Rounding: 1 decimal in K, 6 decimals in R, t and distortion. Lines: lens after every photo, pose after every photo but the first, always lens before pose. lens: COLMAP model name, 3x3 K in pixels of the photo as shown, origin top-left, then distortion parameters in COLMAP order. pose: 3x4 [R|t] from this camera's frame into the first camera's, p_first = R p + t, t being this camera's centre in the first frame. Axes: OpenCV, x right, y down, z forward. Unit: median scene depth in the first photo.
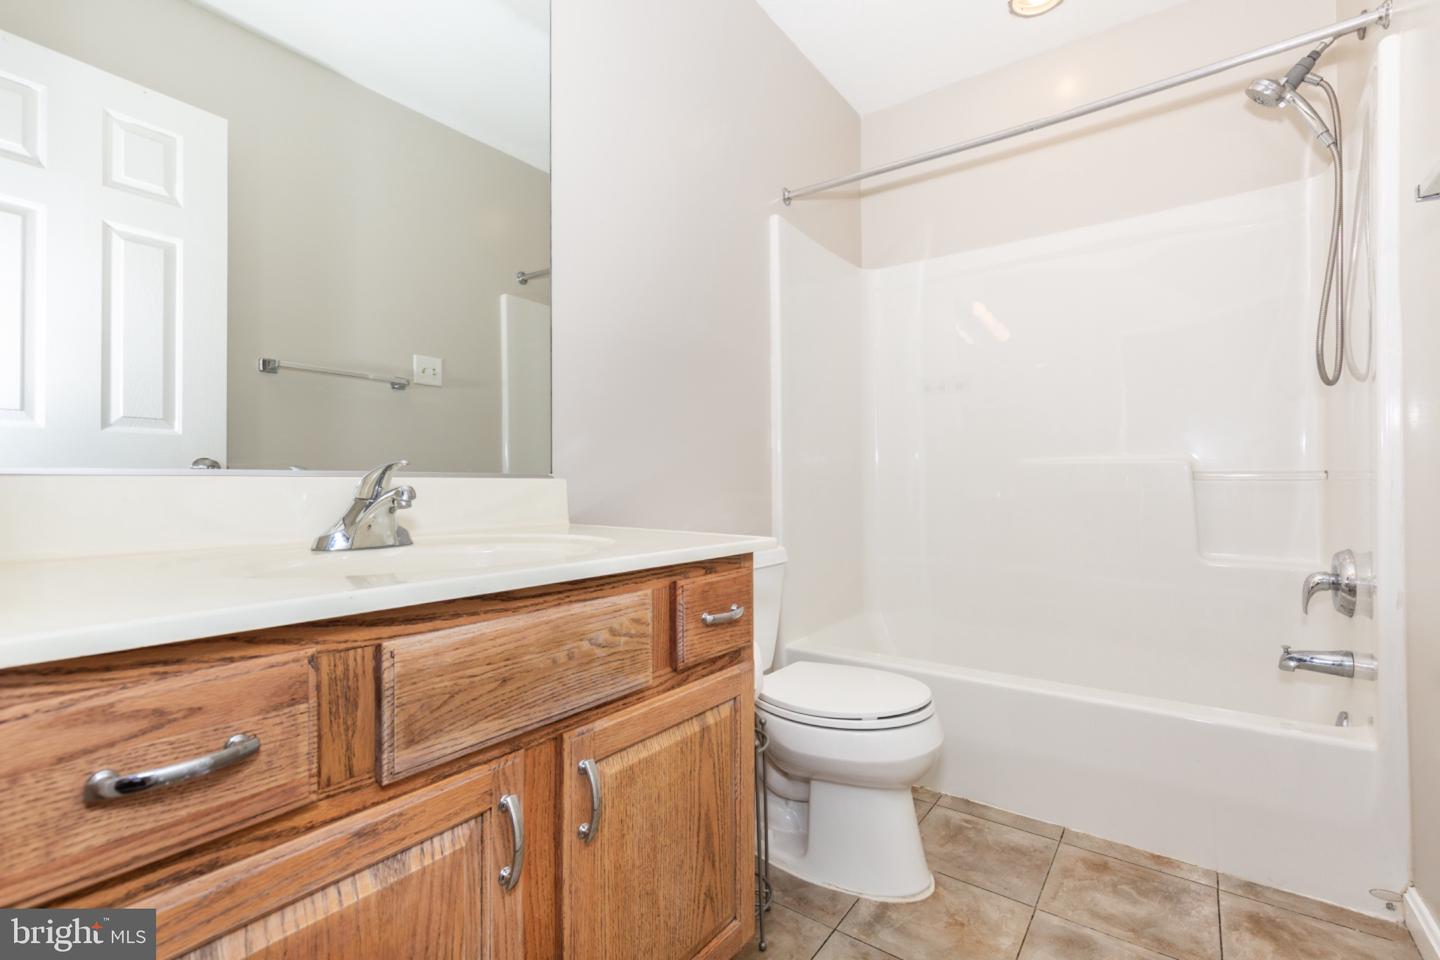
lens RADIAL K [[652.4, 0, 717.8], [0, 652.4, 480.2], [0, 0, 1]] dist [0.007631, -0.000628]
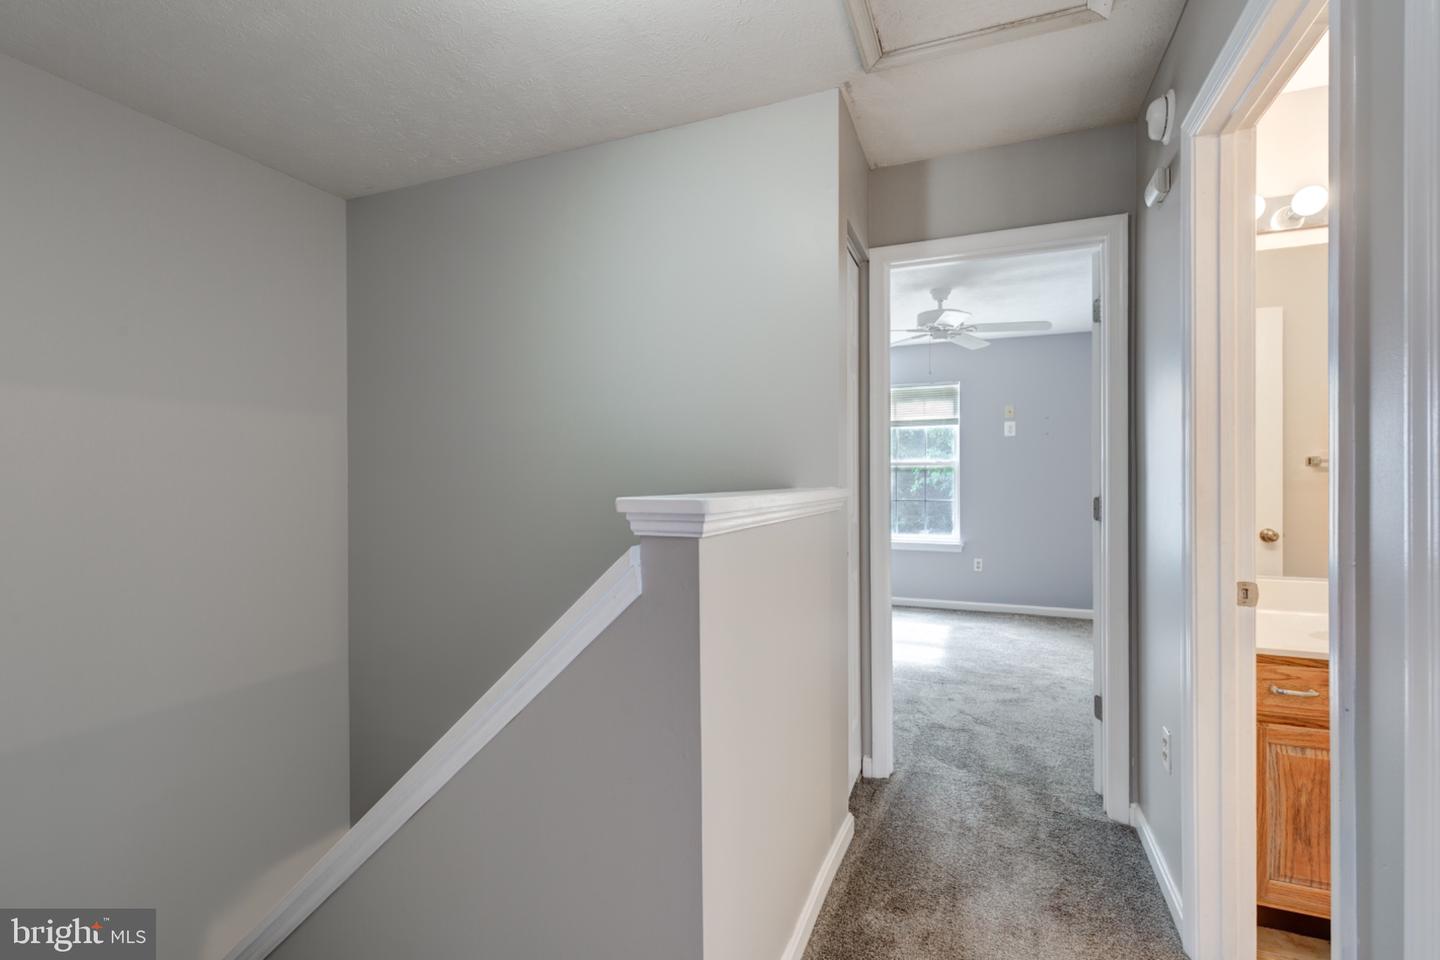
lens RADIAL K [[652.4, 0, 719.2], [0, 652.4, 475.6], [0, 0, 1]] dist [0.007631, -0.000628]
pose [[0.238579, -0.002594, -0.971120, 1.879294], [0.006729, 0.999977, -0.001018, -0.749575], [0.971100, -0.006292, 0.238591, -2.843302]]
